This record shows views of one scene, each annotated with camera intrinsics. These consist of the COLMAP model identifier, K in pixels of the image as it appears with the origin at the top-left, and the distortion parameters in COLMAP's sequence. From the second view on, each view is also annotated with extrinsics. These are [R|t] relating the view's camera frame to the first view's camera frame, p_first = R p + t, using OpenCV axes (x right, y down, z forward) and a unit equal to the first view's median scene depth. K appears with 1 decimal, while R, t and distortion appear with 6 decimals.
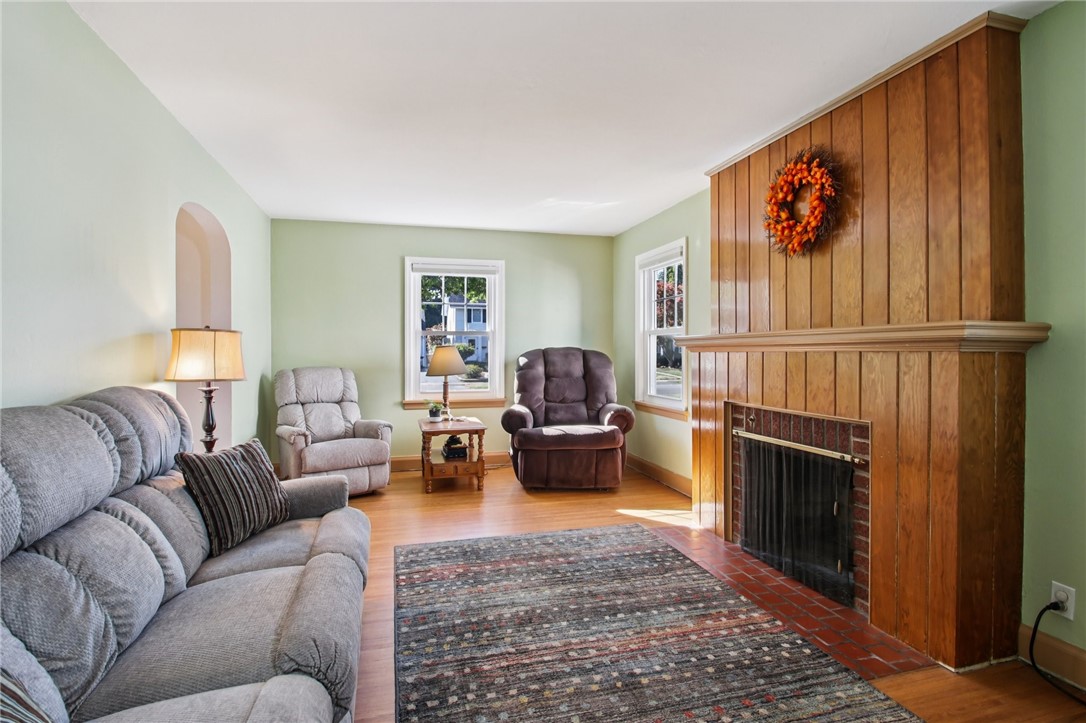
lens RADIAL K [[517.2, 0, 523.3], [0, 517.2, 354.4], [0, 0, 1]] dist [0.017316, -0.020962]
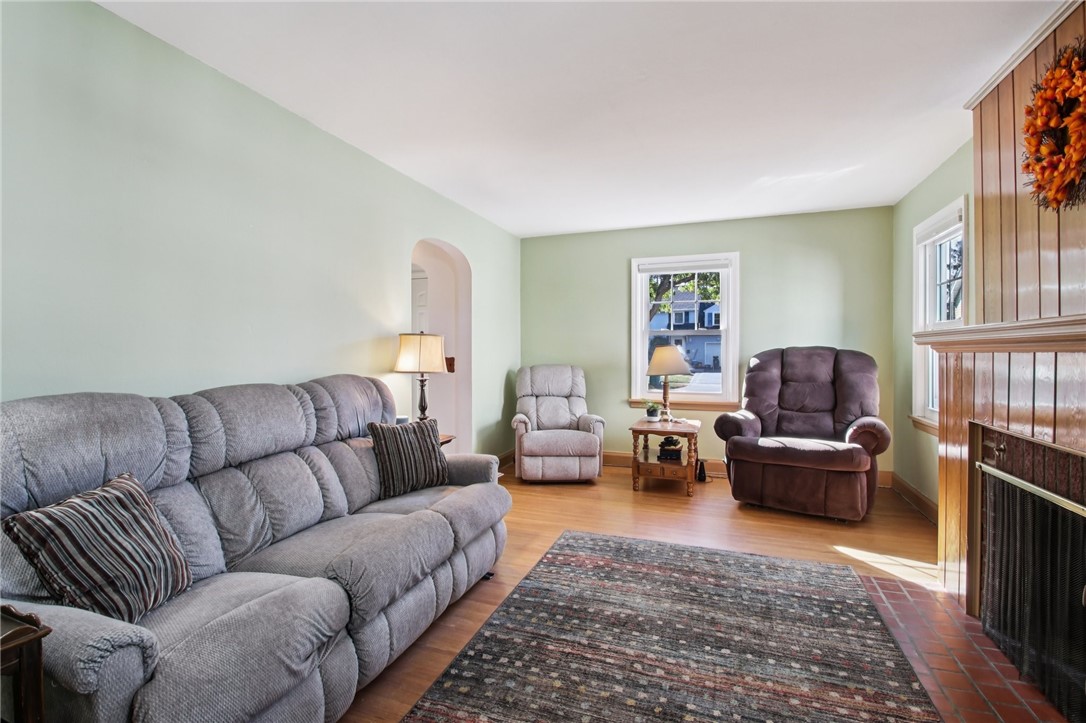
lens RADIAL K [[517.2, 0, 523.3], [0, 517.2, 354.4], [0, 0, 1]] dist [0.017316, -0.020962]
pose [[0.813807, 0.005482, -0.581110, 0.339635], [-0.005206, 0.999984, 0.002143, -0.000317], [0.581112, 0.001282, 0.813823, 0.067400]]
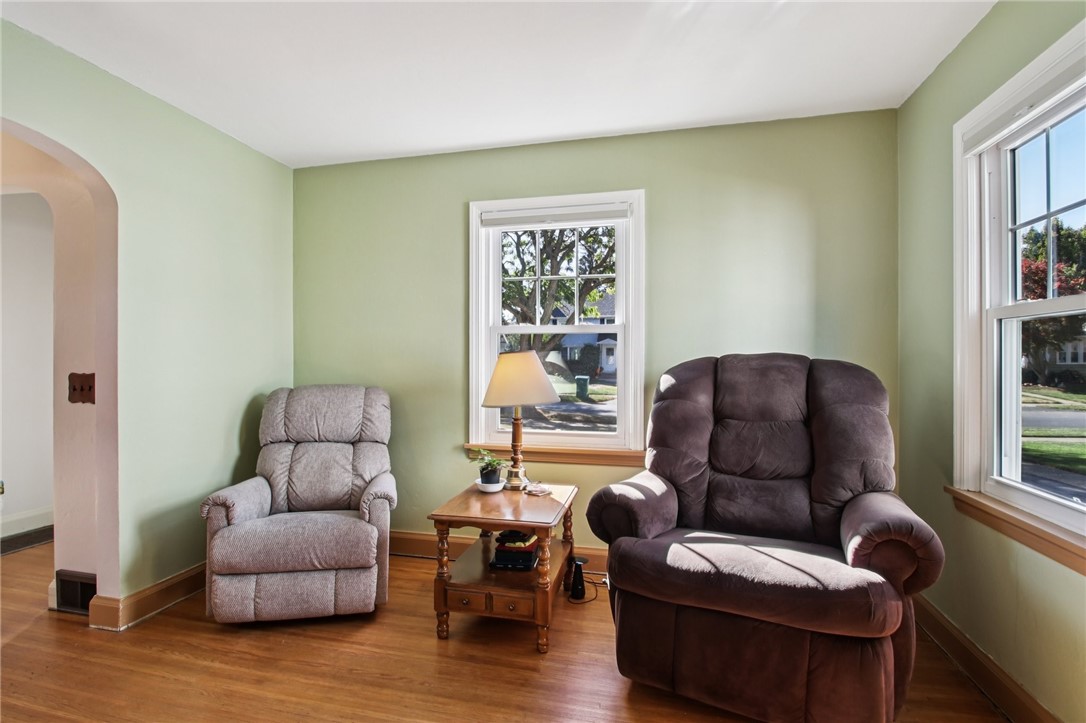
lens RADIAL K [[531.6, 0, 531.7], [0, 531.6, 359.3], [0, 0, 1]] dist [-0.009116, -0.000285]
pose [[0.882397, 0.001850, -0.470502, 0.213434], [-0.006682, 0.999941, -0.008601, -0.005864], [0.470458, 0.010734, 0.882357, 0.863157]]
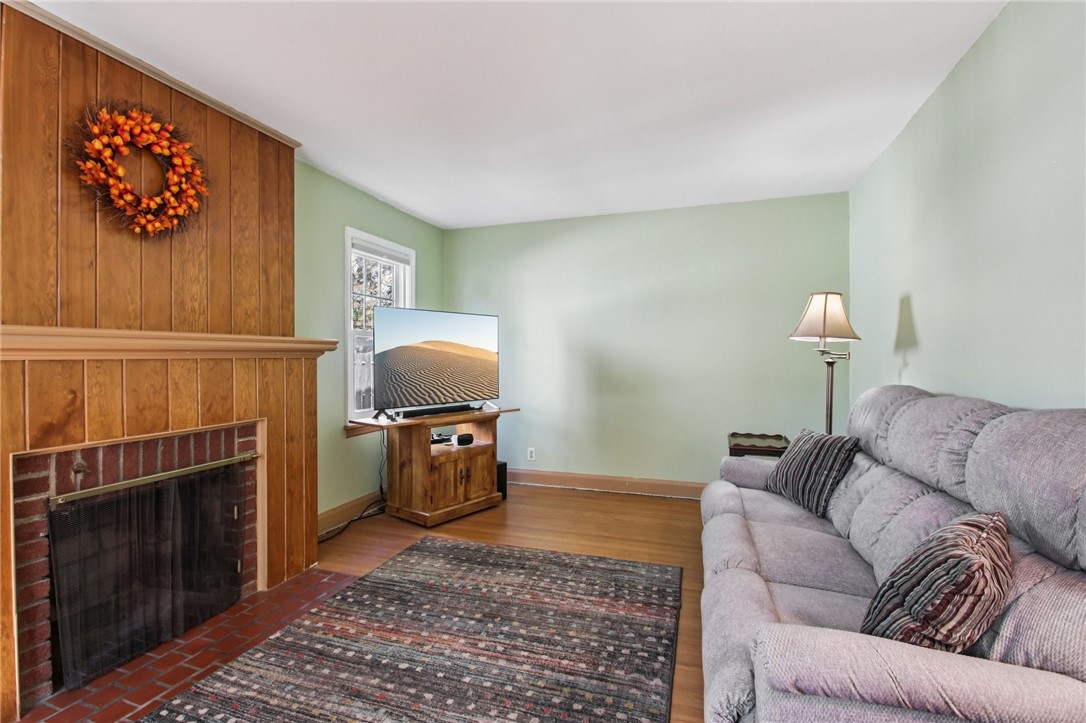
lens RADIAL K [[499.8, 0, 532.3], [0, 499.8, 357.0], [0, 0, 1]] dist [0.037859, -0.018799]
pose [[-0.836638, 0.003211, 0.547747, -0.365250], [0.006732, 0.999968, 0.004420, -0.007313], [-0.547716, 0.007386, -0.836632, 1.283595]]
